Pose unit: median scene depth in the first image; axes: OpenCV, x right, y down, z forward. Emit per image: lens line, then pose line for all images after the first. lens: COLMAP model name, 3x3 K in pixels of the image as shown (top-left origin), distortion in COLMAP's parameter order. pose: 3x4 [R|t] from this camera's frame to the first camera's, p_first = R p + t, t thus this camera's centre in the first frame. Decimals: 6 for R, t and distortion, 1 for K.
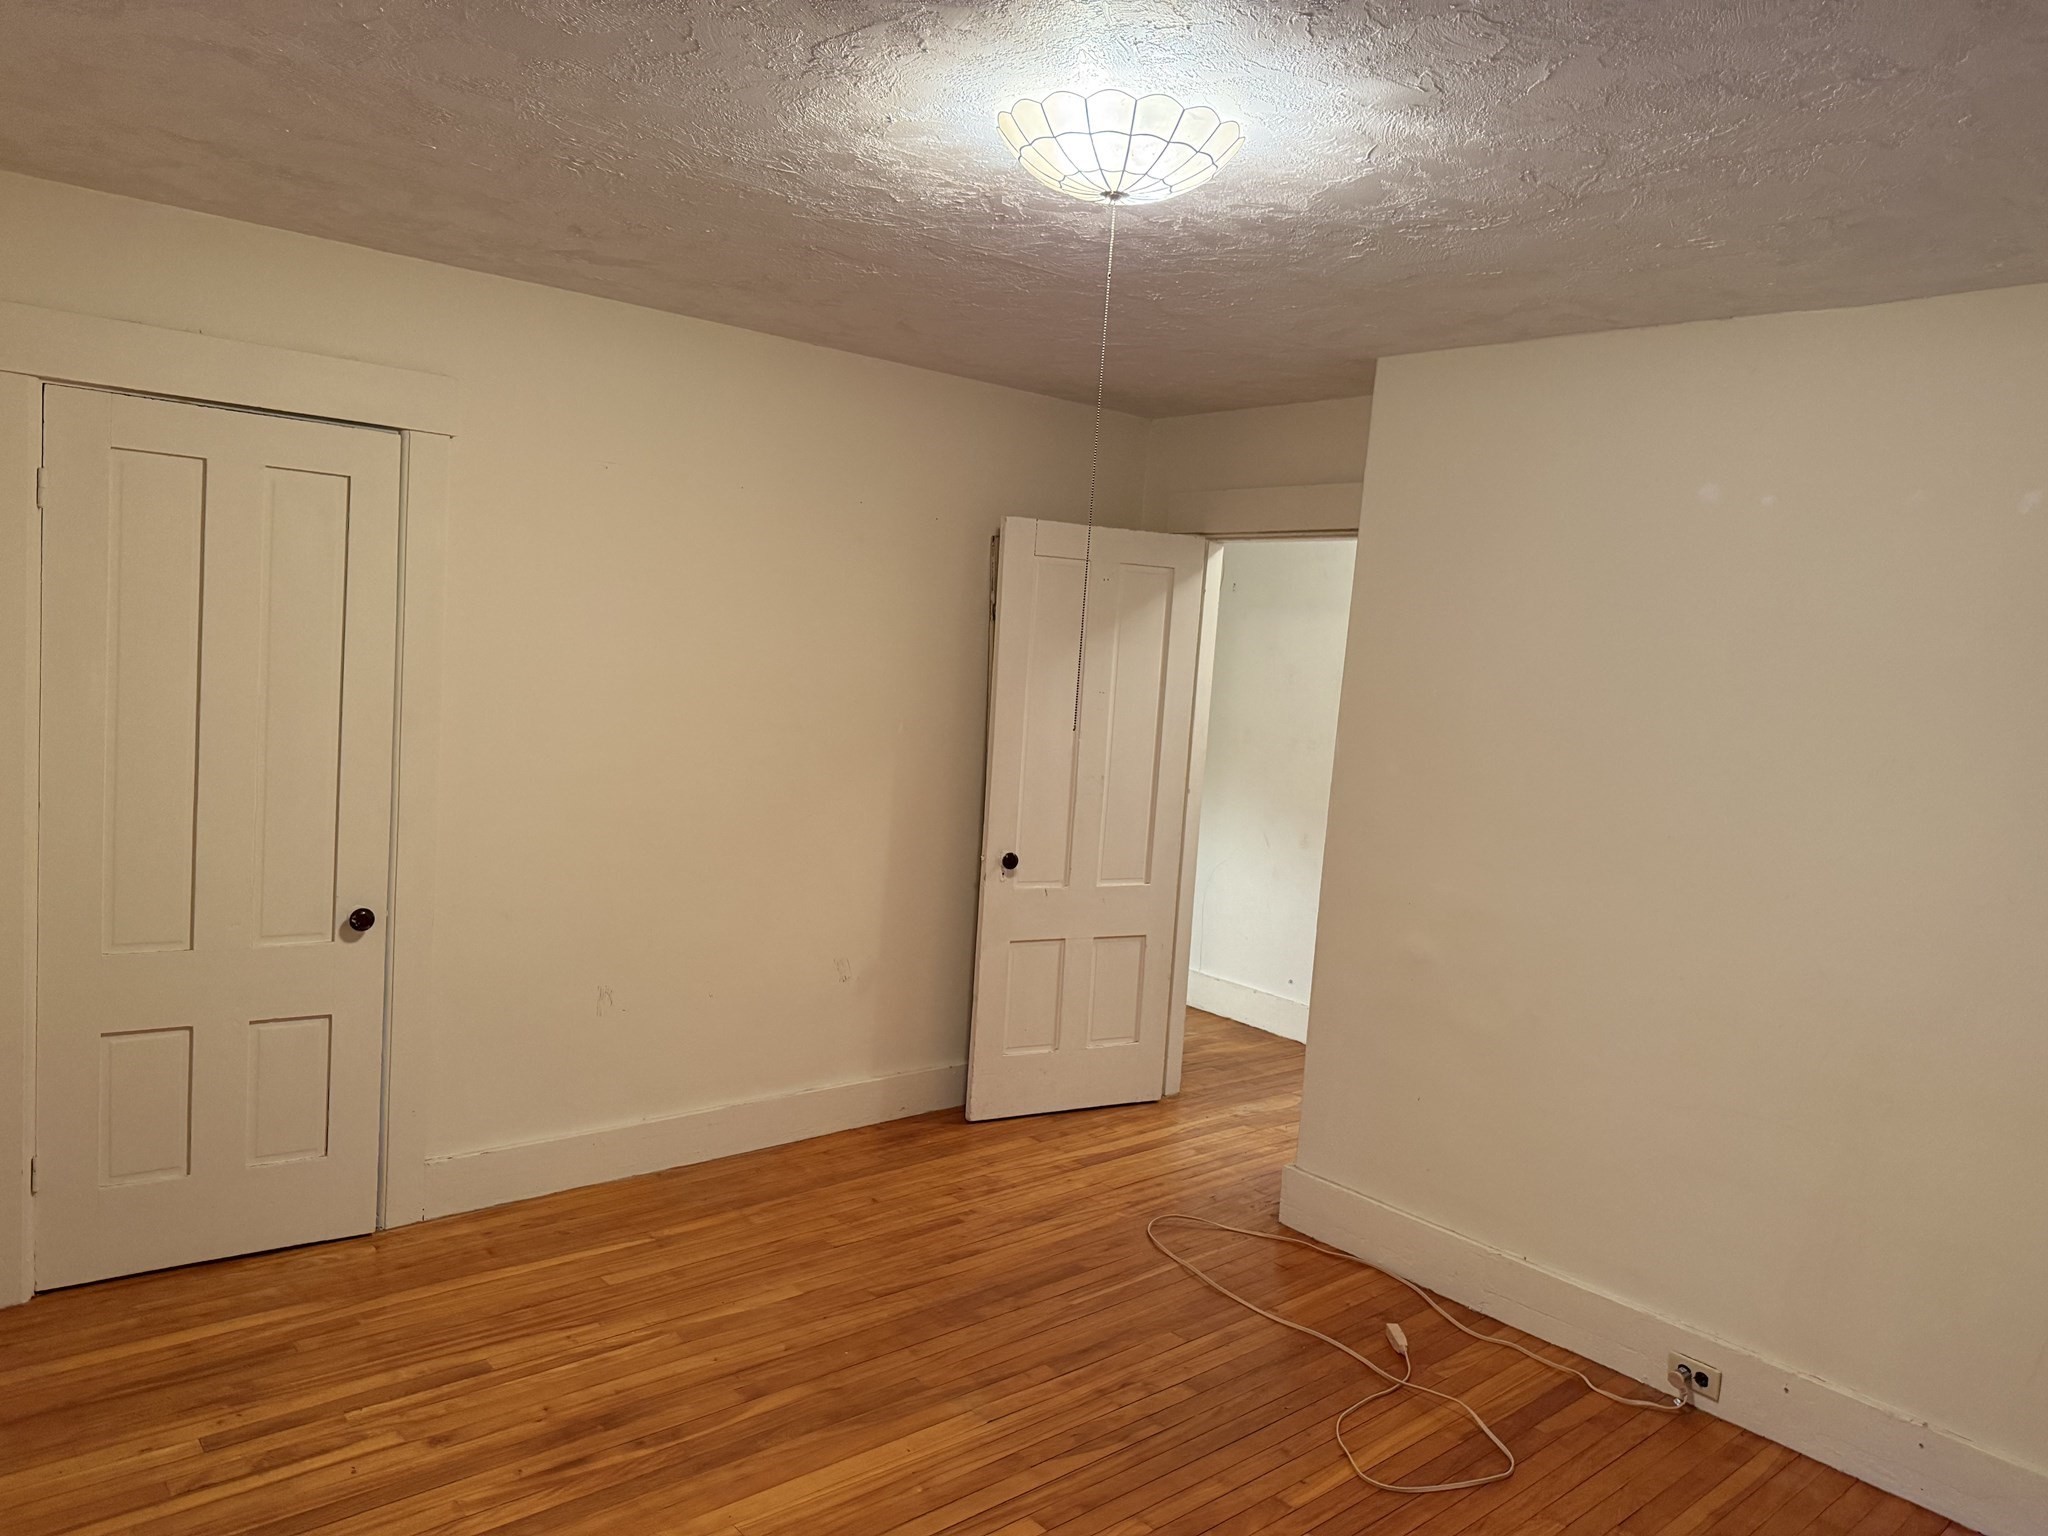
lens RADIAL K [[1437.4, 0, 1027.3], [0, 1437.4, 770.7], [0, 0, 1]] dist [-0.018104, 0.004132]
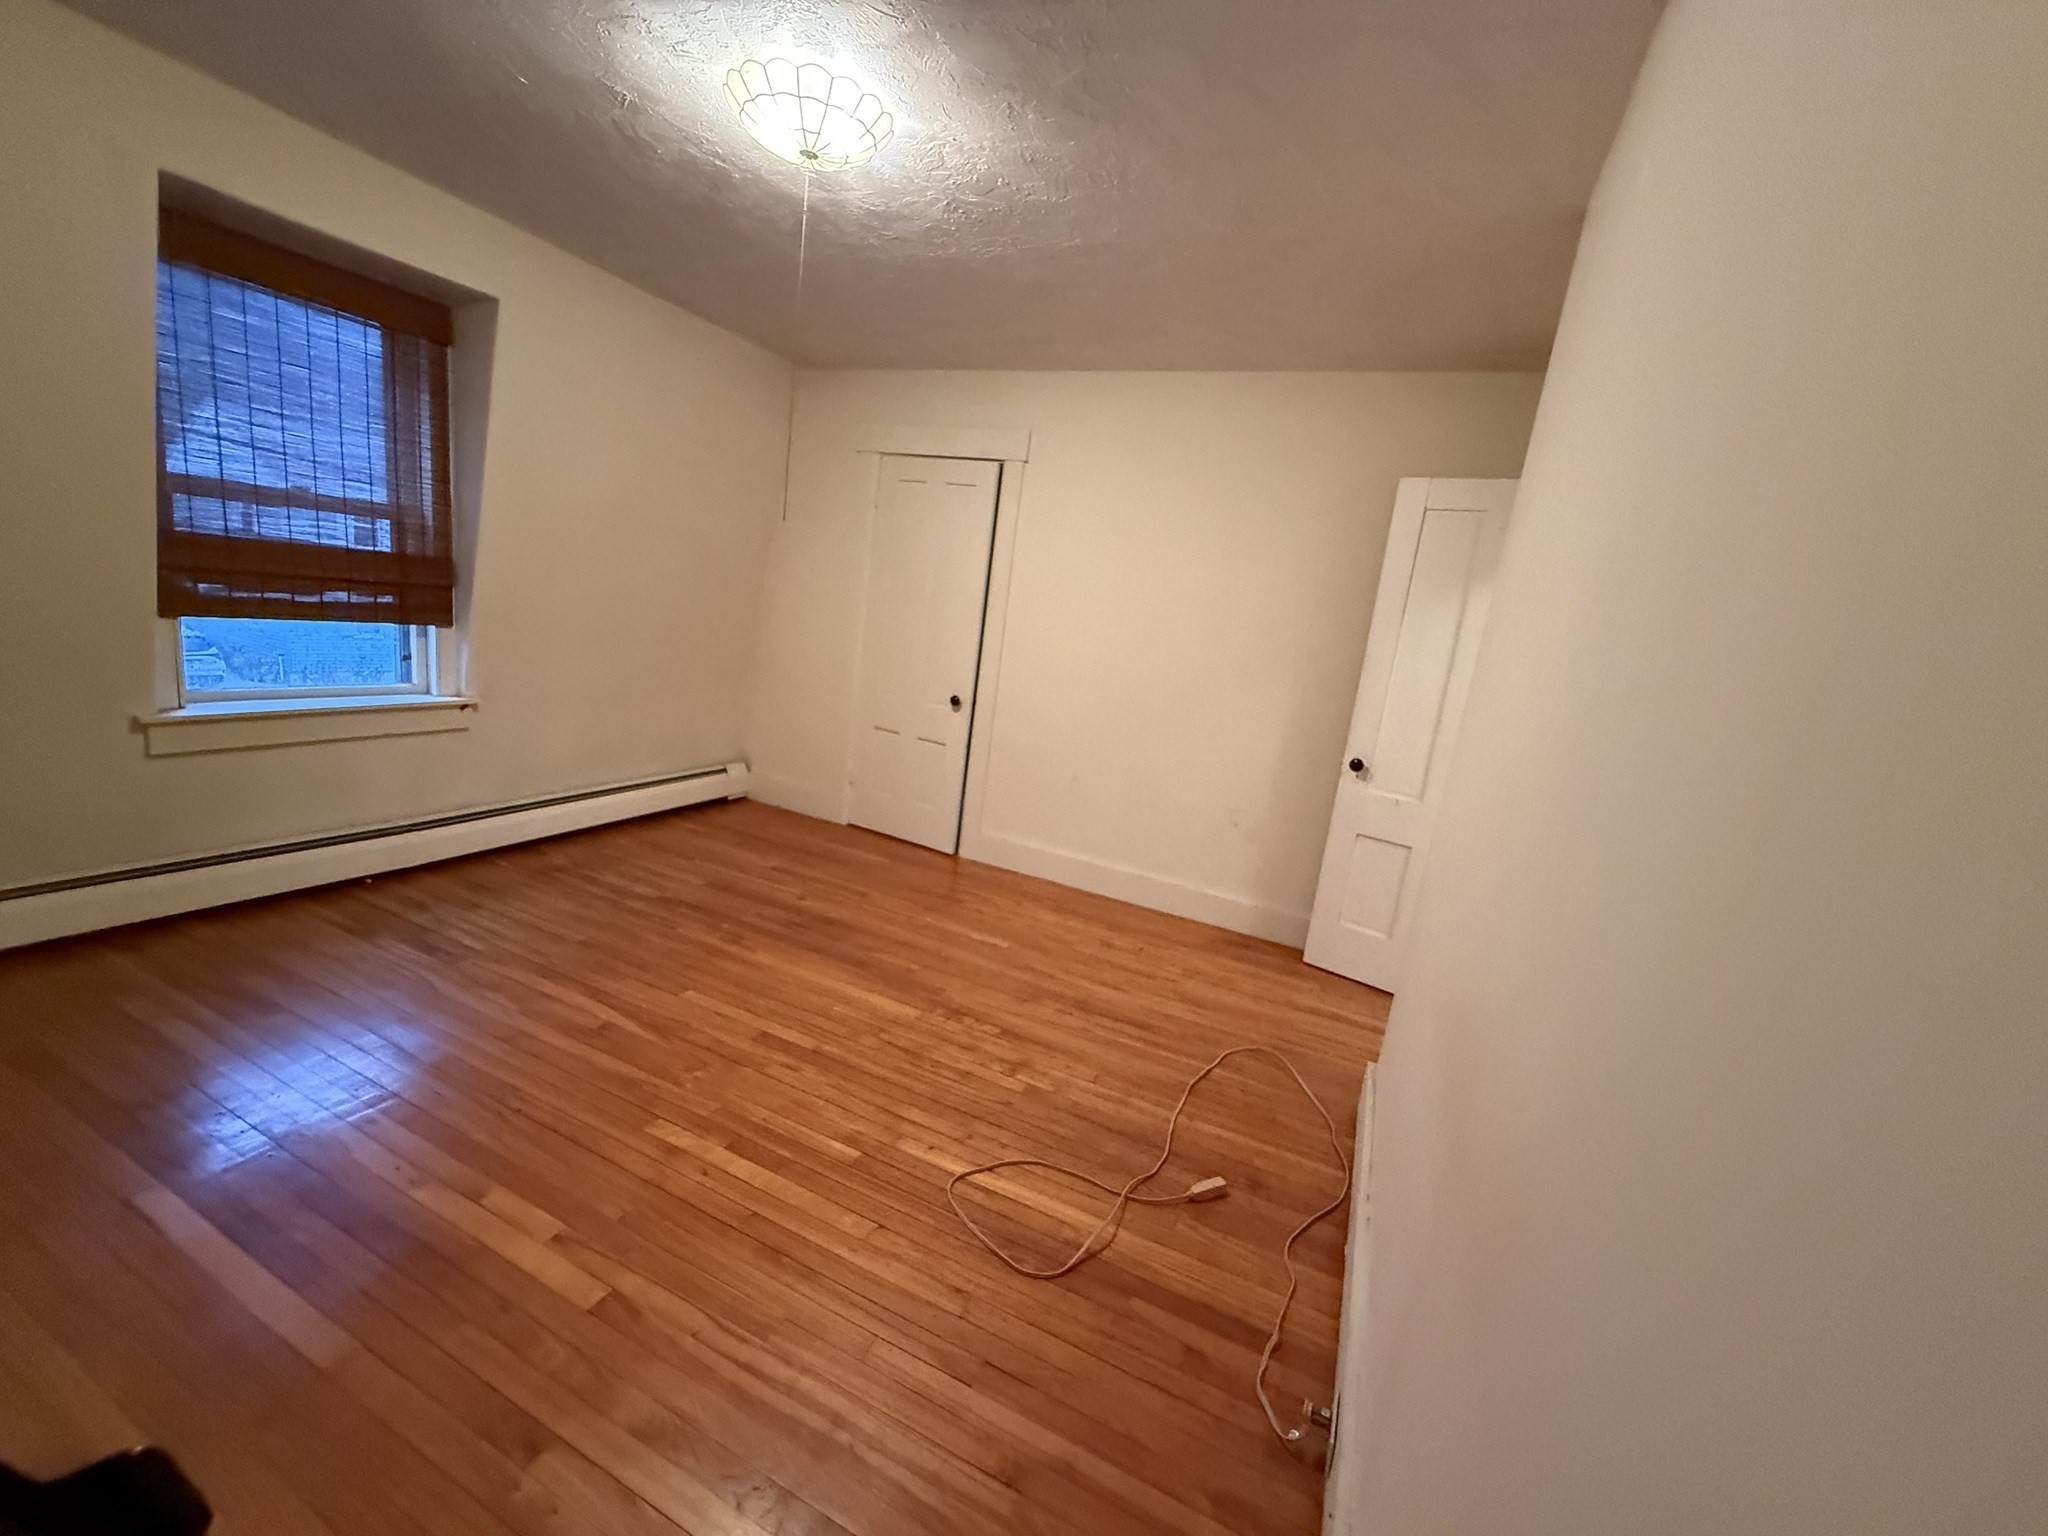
lens RADIAL K [[815.9, 0, 1029.2], [0, 815.9, 769.3], [0, 0, 1]] dist [-0.015170, -0.000122]
pose [[0.419776, 0.161775, -0.893094, 0.645572], [-0.190297, 0.977804, 0.087675, 0.074641], [0.887454, 0.133150, 0.441244, 0.569130]]
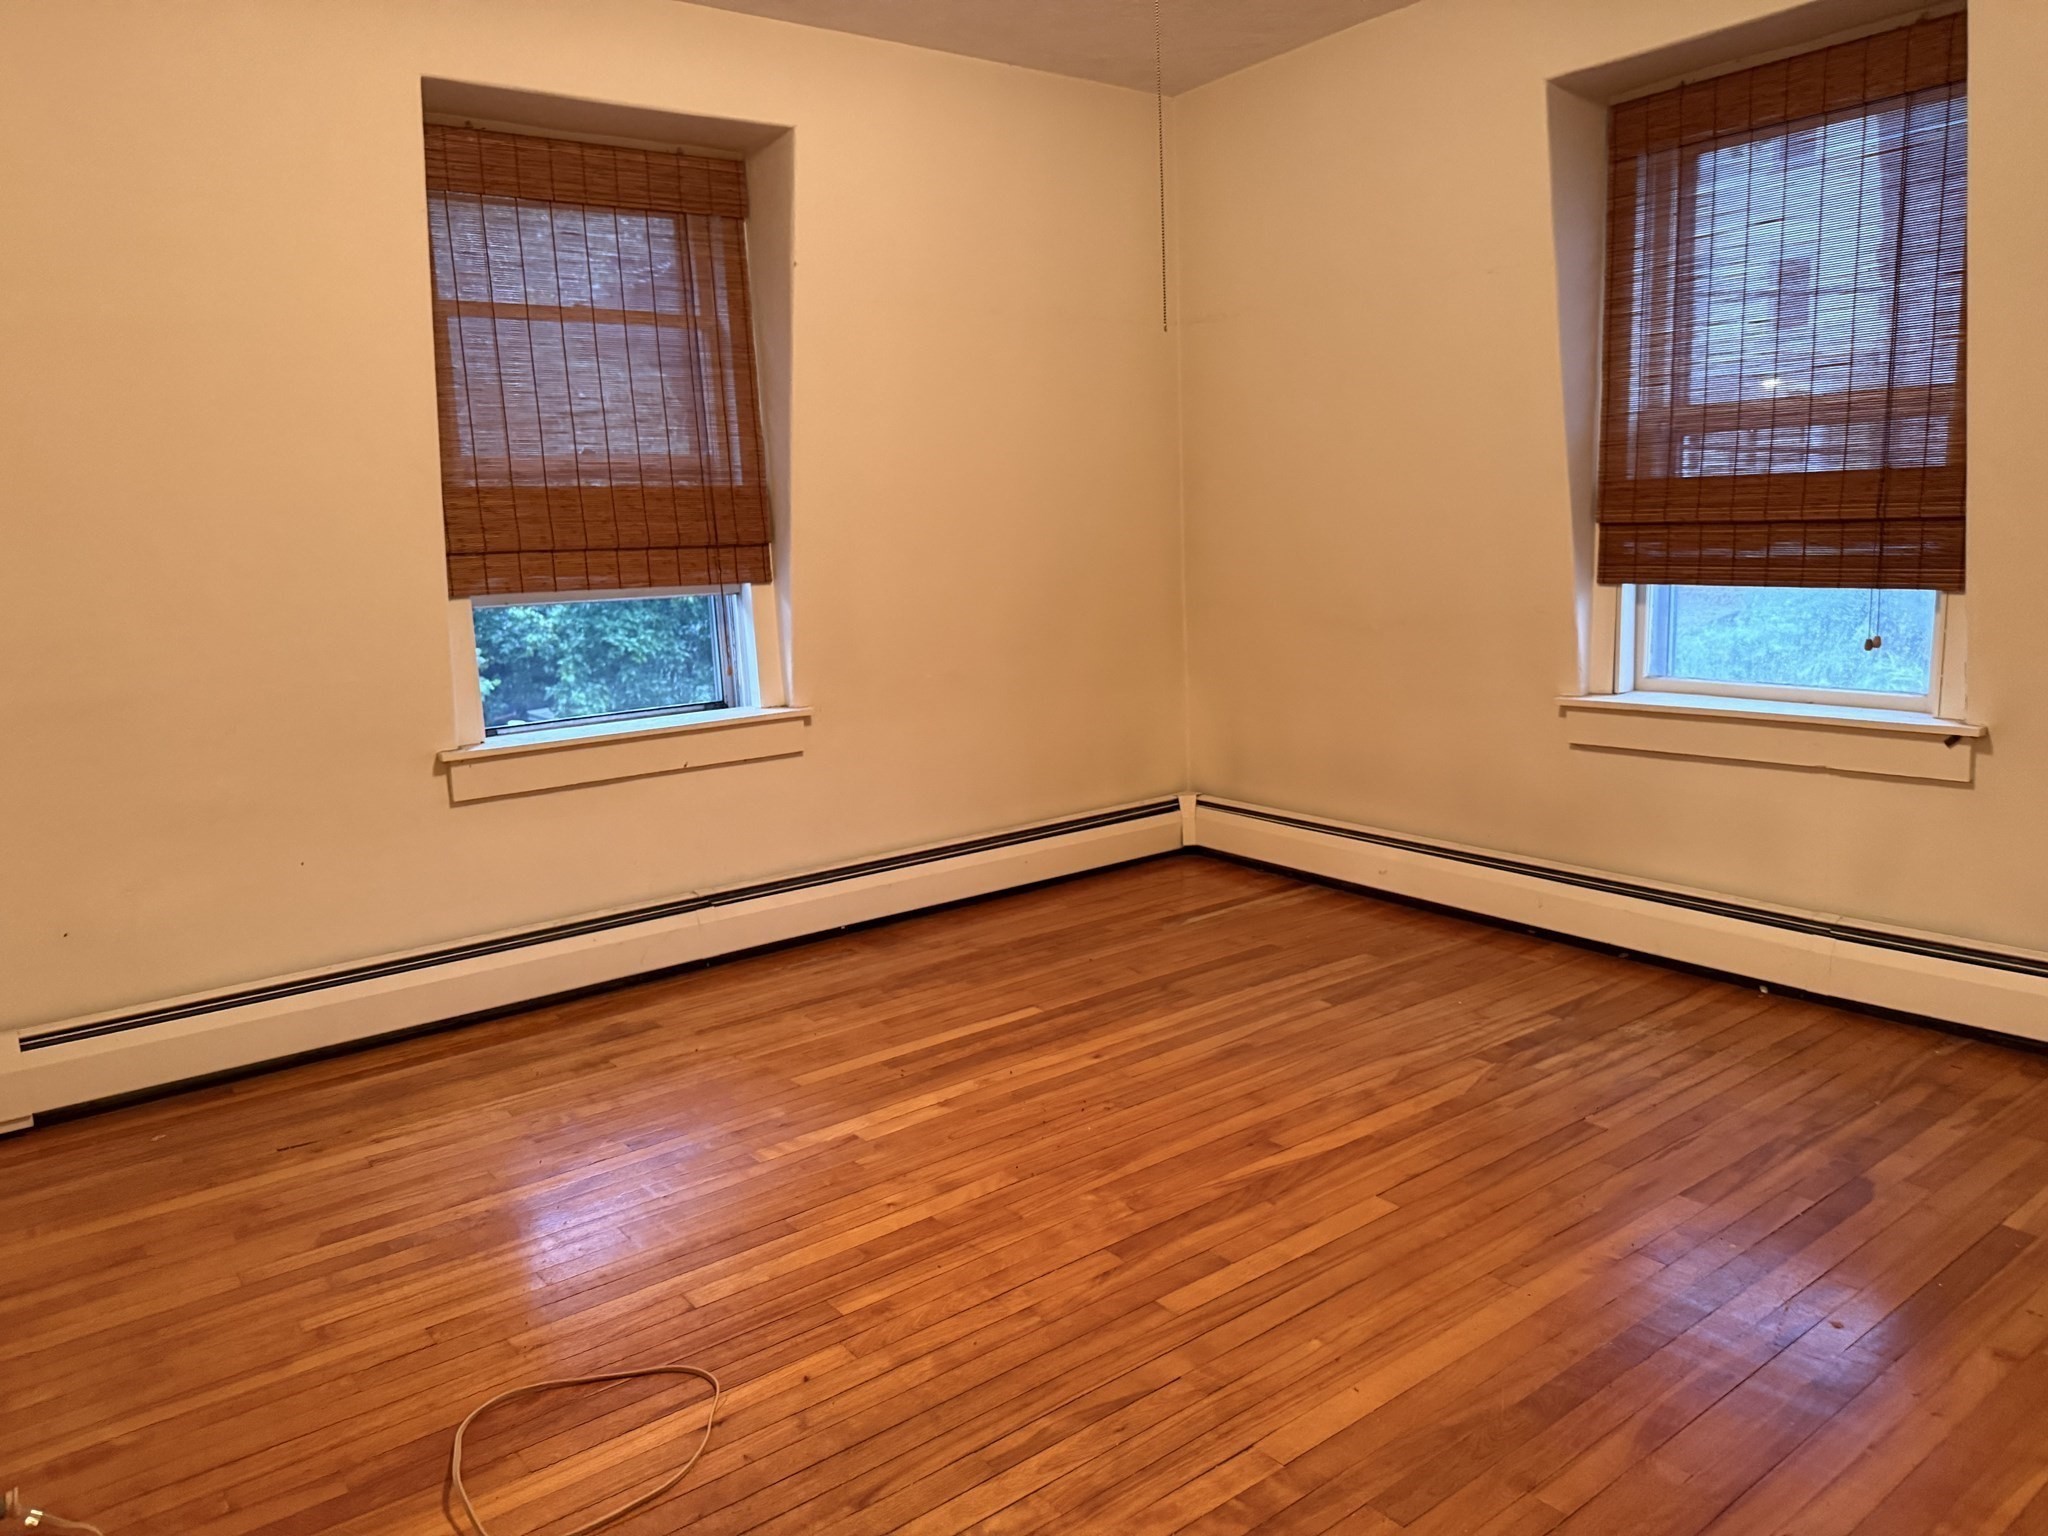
lens RADIAL K [[1437.4, 0, 1022.8], [0, 1437.4, 766.7], [0, 0, 1]] dist [-0.018104, 0.004132]
pose [[-0.997478, -0.041219, 0.057782, 0.030670], [-0.024000, 0.962010, 0.271957, -0.000133], [-0.066797, 0.269884, -0.960573, 1.288493]]
